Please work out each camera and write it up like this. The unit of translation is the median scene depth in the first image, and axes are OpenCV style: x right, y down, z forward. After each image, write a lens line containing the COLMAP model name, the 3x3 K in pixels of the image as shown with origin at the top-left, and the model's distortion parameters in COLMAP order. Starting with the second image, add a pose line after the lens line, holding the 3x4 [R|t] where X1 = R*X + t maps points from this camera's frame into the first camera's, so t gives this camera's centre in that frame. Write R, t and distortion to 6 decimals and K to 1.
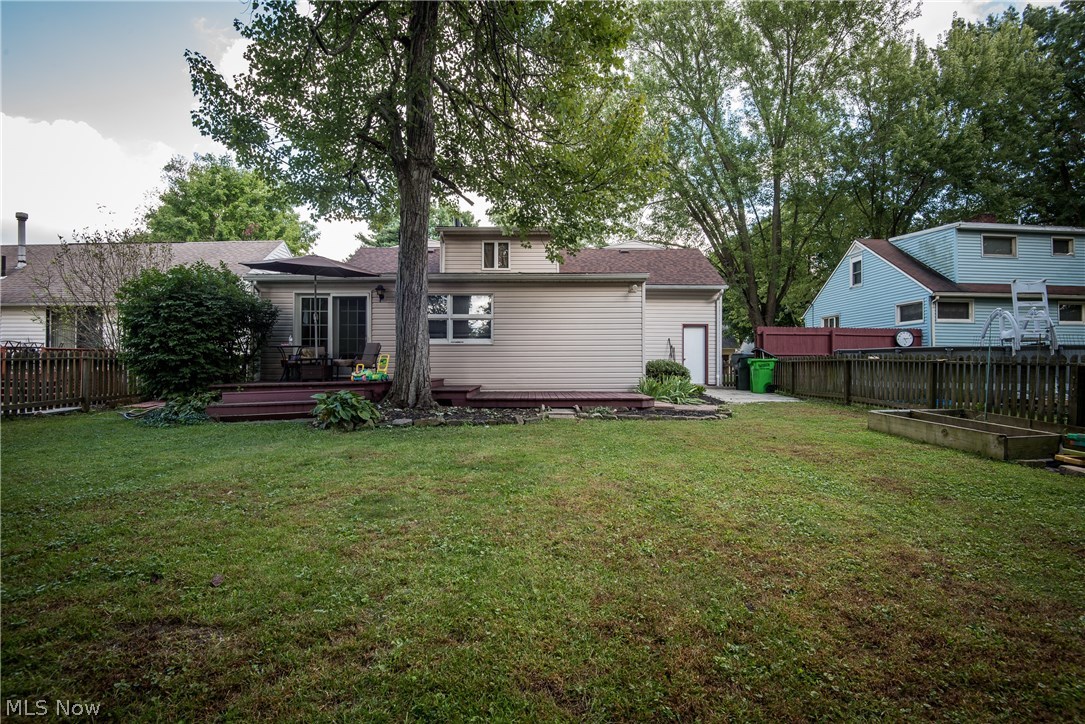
lens RADIAL K [[503.4, 0, 548.2], [0, 503.4, 363.9], [0, 0, 1]] dist [0.010196, -0.002536]
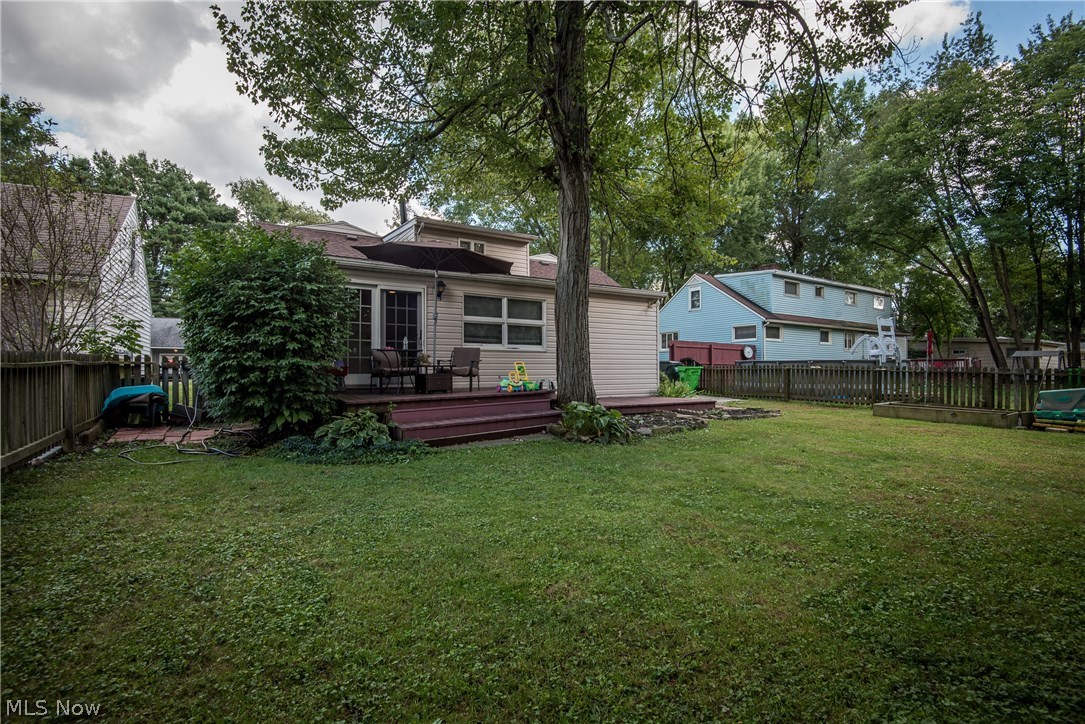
lens RADIAL K [[503.4, 0, 540.6], [0, 503.4, 368.1], [0, 0, 1]] dist [0.010196, -0.002536]
pose [[0.866637, 0.002294, 0.498934, -0.515663], [-0.000231, 0.999991, -0.004197, -0.002104], [-0.498939, 0.003522, 0.866630, 0.137190]]
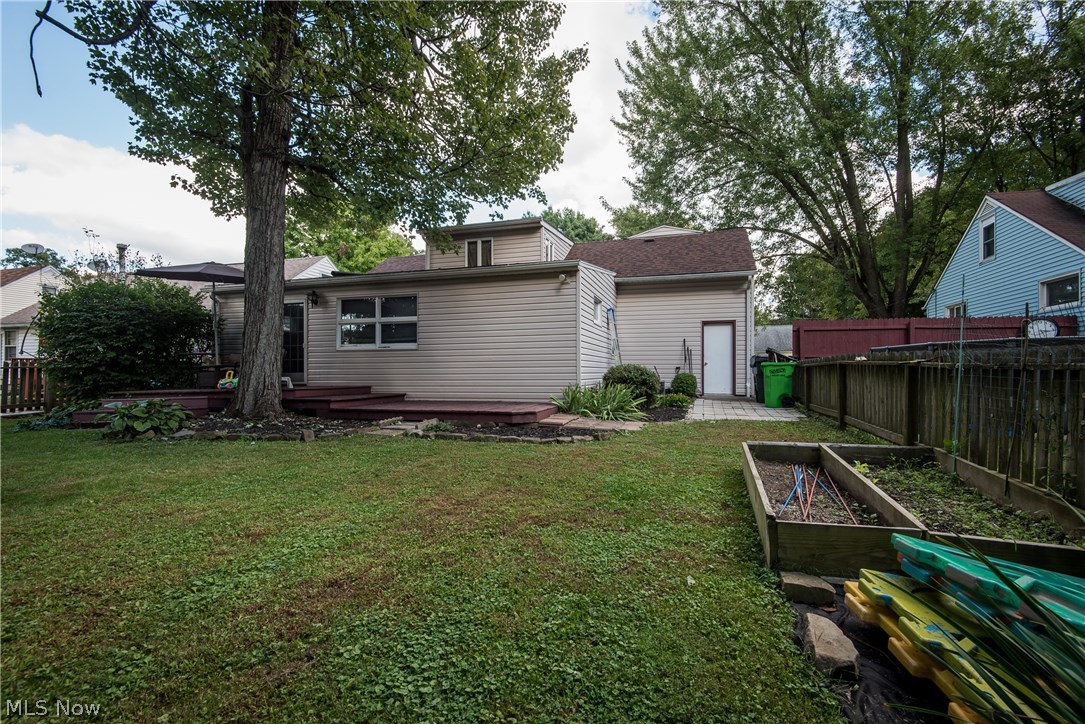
lens RADIAL K [[503.4, 0, 546.2], [0, 503.4, 366.6], [0, 0, 1]] dist [0.010196, -0.002536]
pose [[0.951154, -0.008397, -0.308603, 0.332456], [0.004899, 0.999915, -0.012107, 0.004043], [0.308678, 0.010003, 0.951114, 0.178164]]
